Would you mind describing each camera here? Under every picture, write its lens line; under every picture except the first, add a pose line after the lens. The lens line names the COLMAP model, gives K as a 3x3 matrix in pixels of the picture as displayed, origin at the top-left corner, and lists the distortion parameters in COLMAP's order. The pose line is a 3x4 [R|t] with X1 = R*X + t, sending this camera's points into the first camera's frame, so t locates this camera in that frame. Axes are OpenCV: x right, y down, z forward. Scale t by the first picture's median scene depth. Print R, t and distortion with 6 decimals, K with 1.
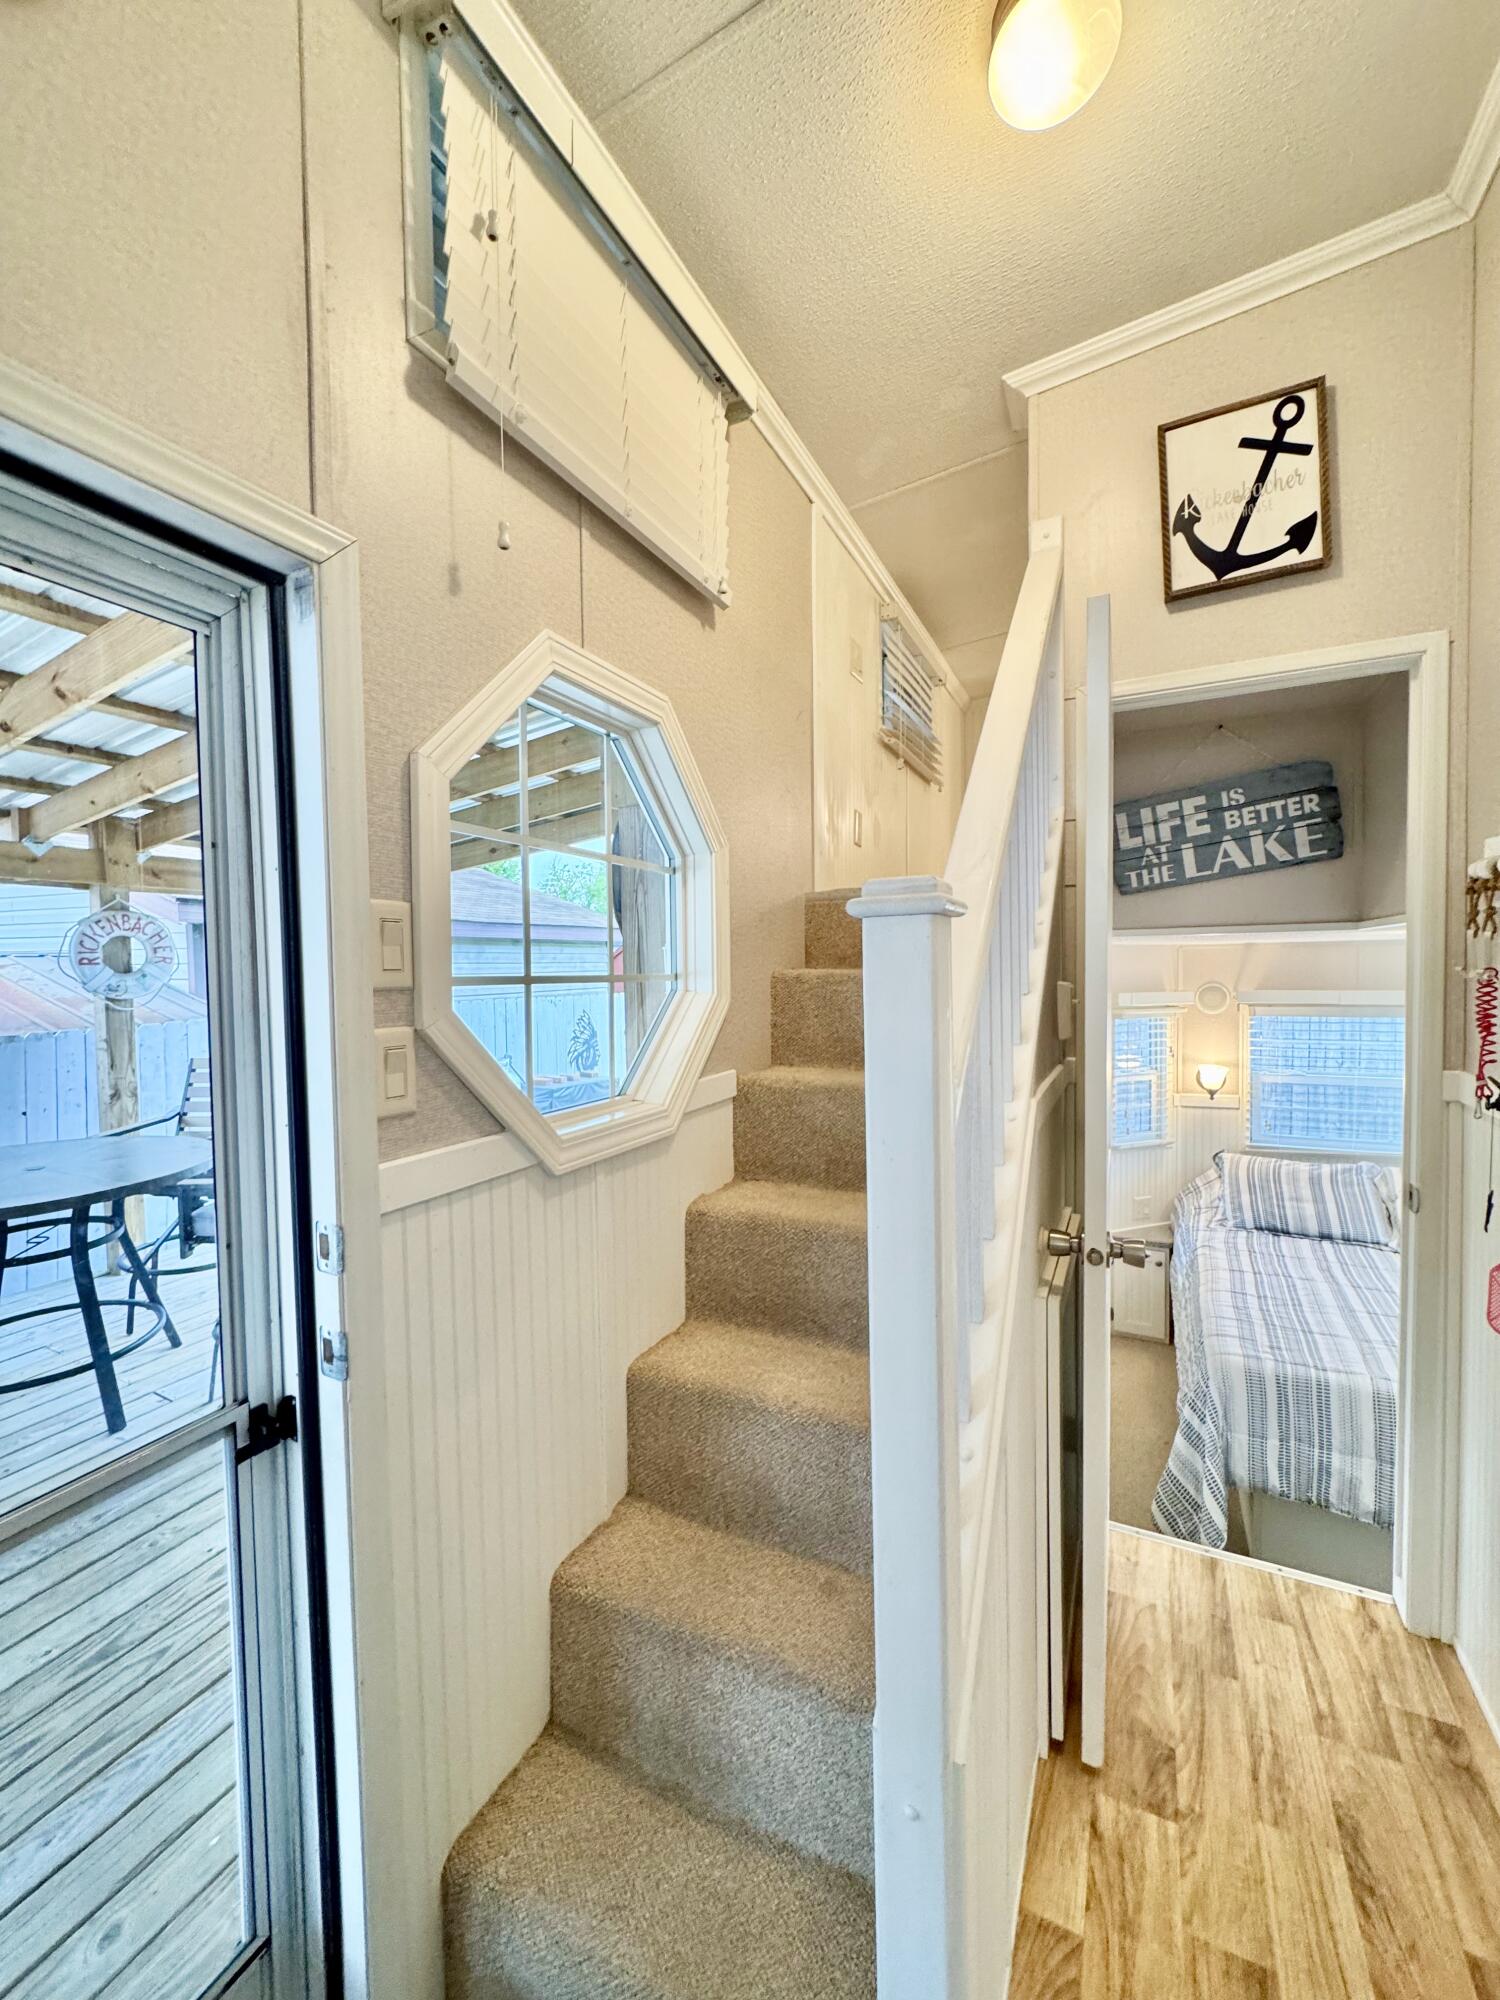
lens RADIAL K [[795.7, 0, 754.4], [0, 795.7, 997.0], [0, 0, 1]] dist [-0.002588, 0.000078]
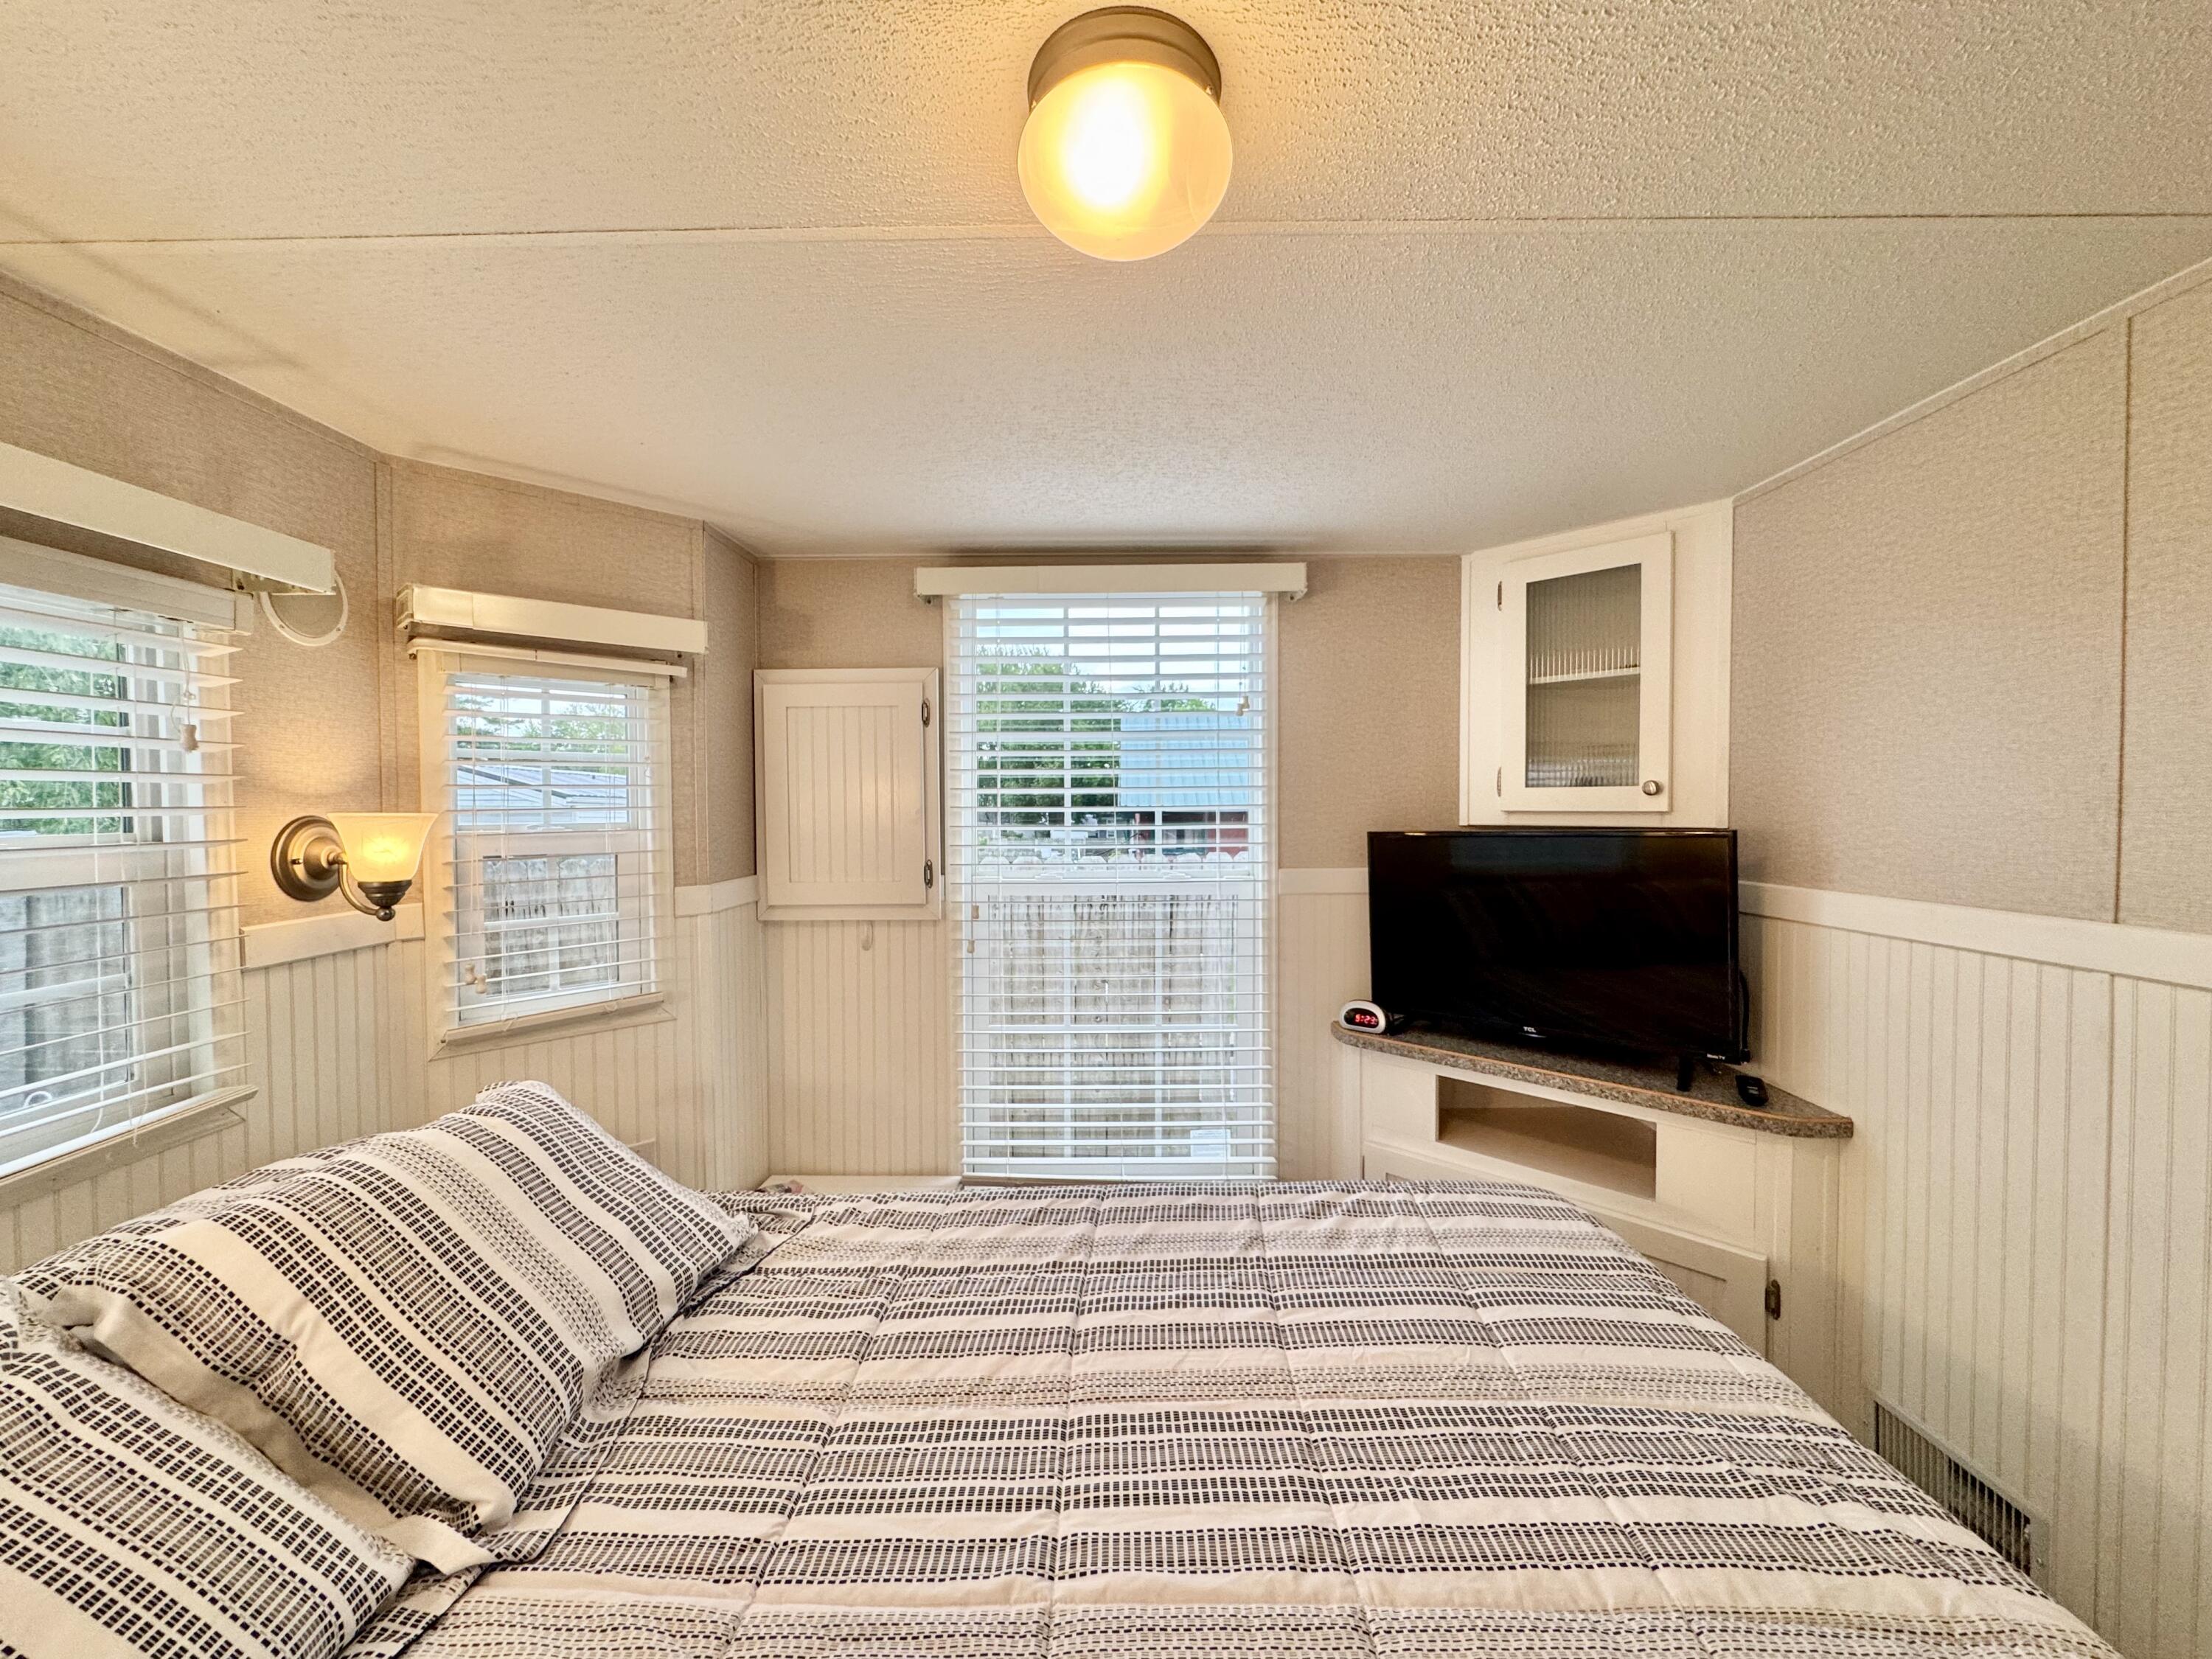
lens RADIAL K [[880.0, 0, 1111.4], [0, 880.0, 820.0], [0, 0, 1]] dist [-0.002588, 0.000078]
pose [[-0.446112, 0.003259, 0.894971, 0.736099], [0.047720, 0.998657, 0.020151, 0.172189], [-0.893704, 0.051697, -0.445669, 1.339110]]
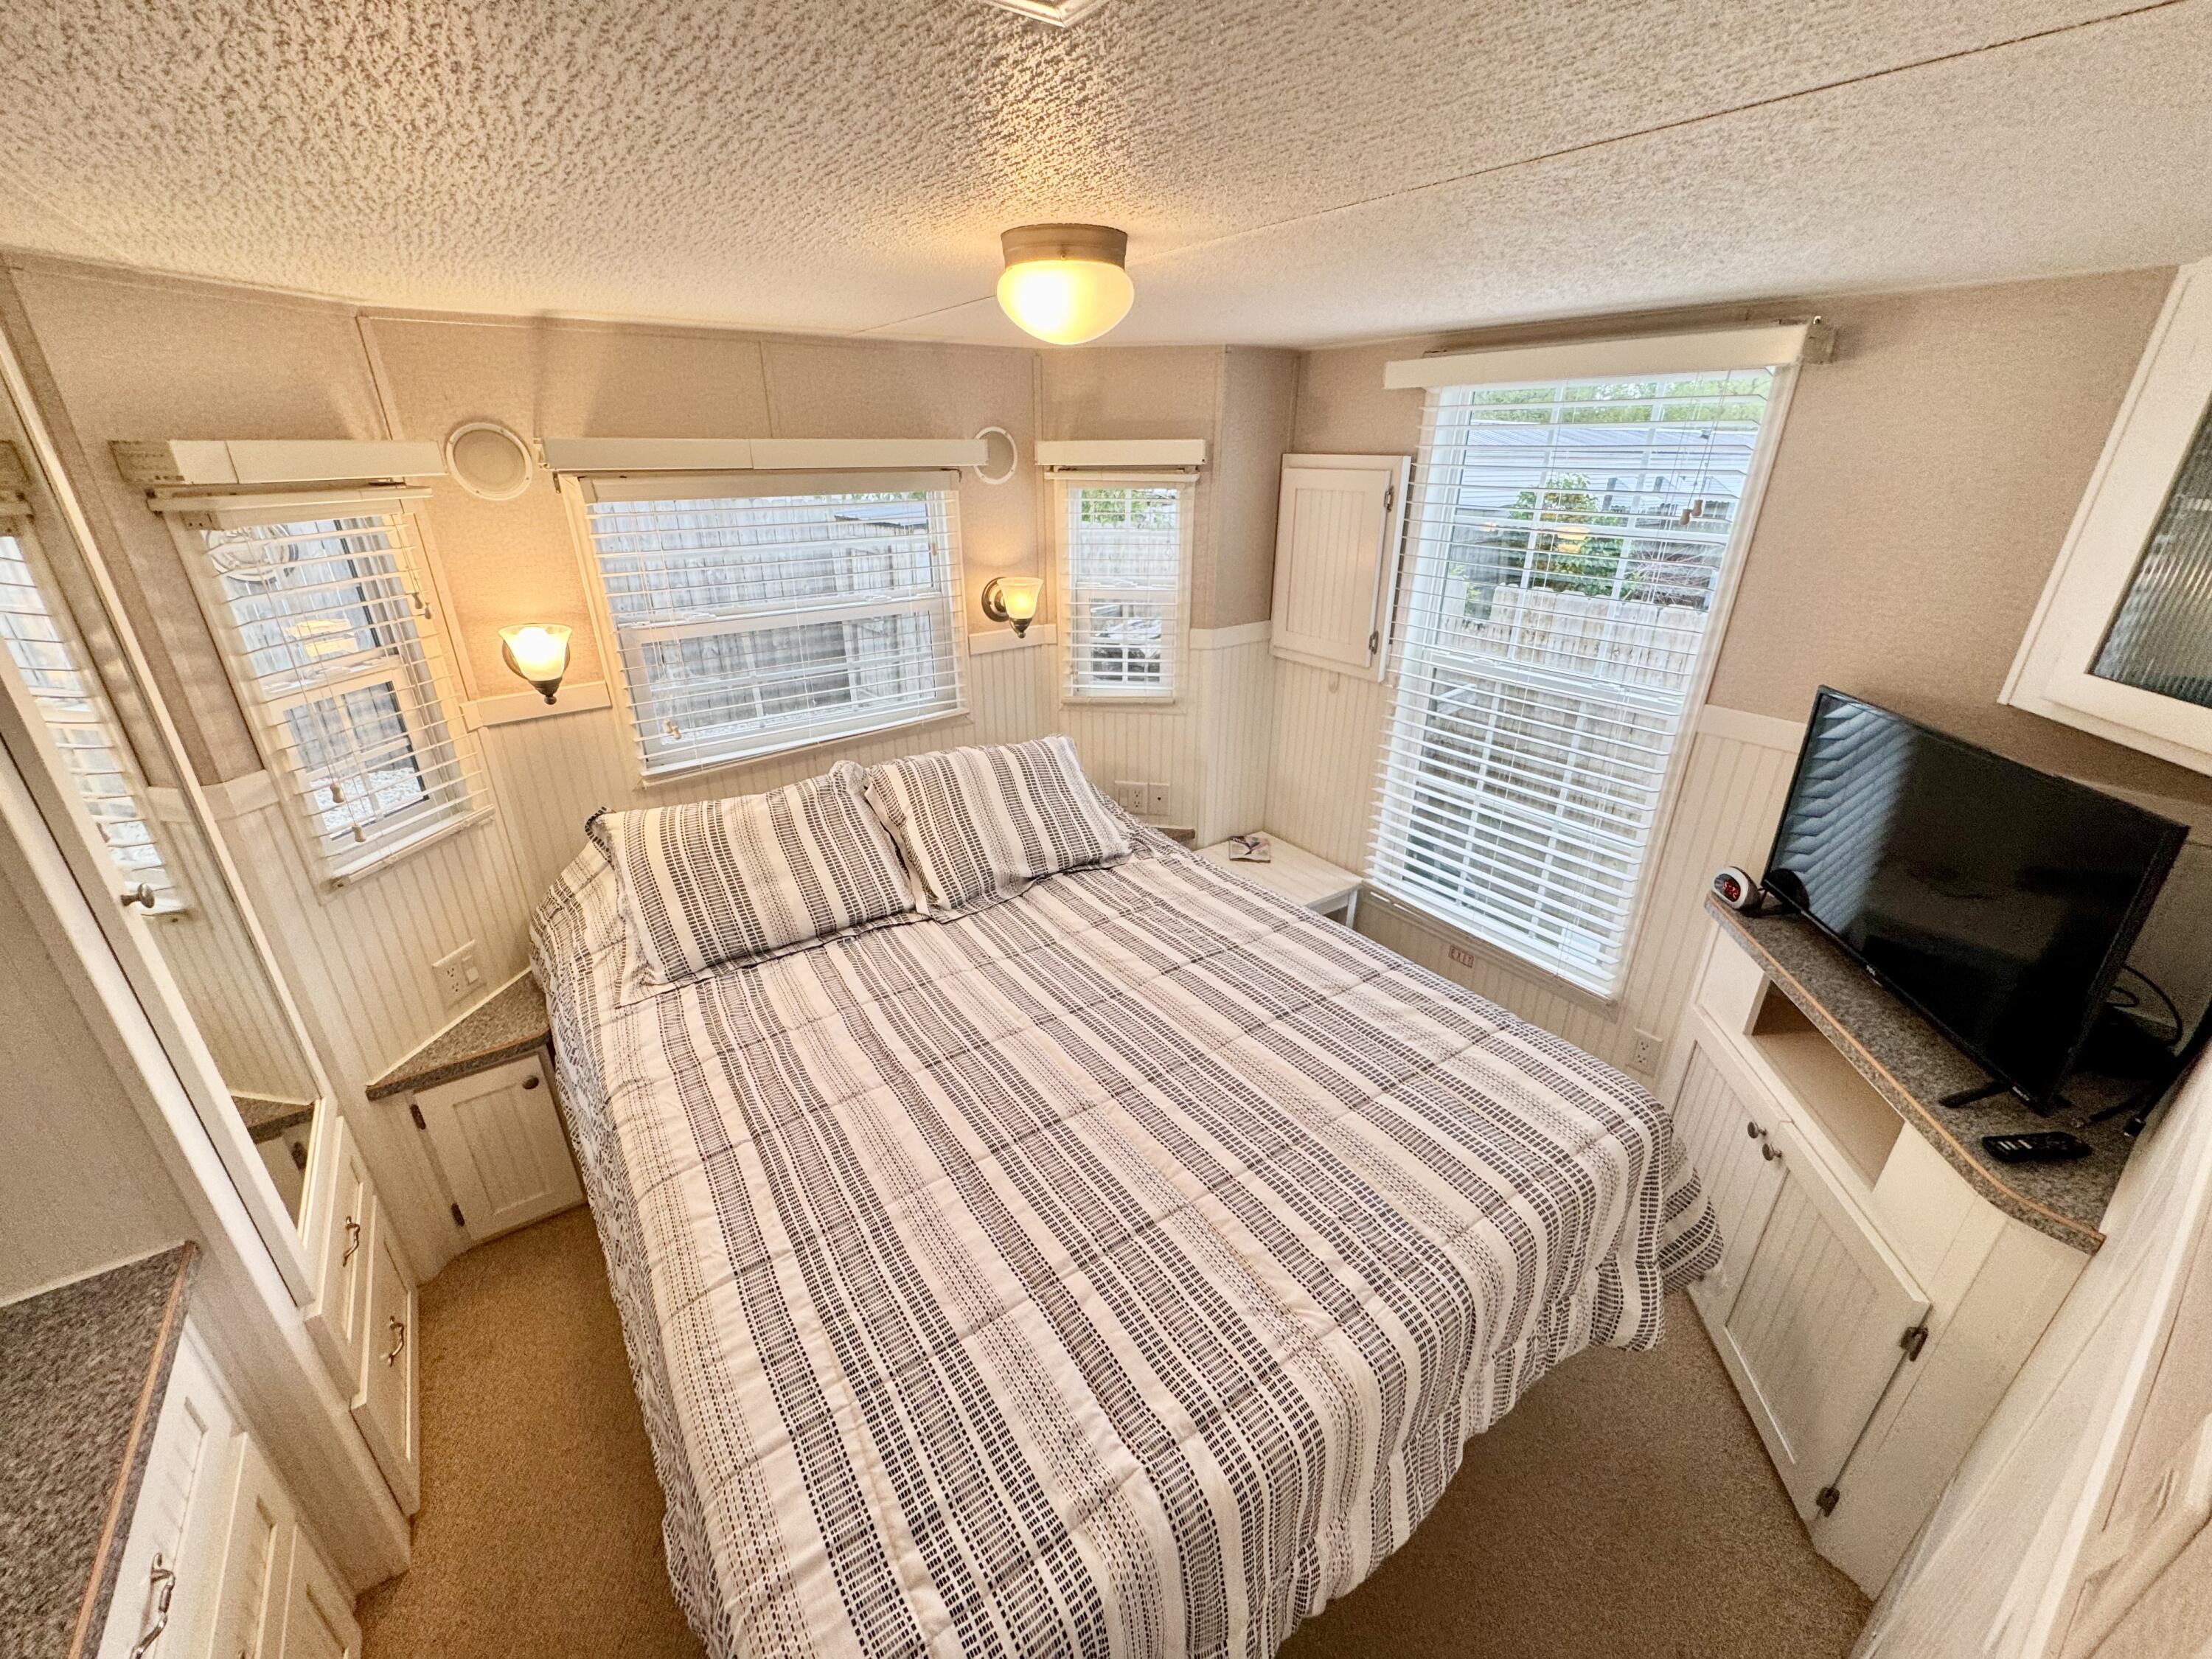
lens RADIAL K [[880.0, 0, 1101.6], [0, 880.0, 824.2], [0, 0, 1]] dist [-0.002588, 0.000078]
pose [[0.474306, -0.338190, 0.812811, 0.519569], [0.028080, 0.928613, 0.369986, 0.030137], [-0.879912, -0.152663, 0.449943, 0.863910]]
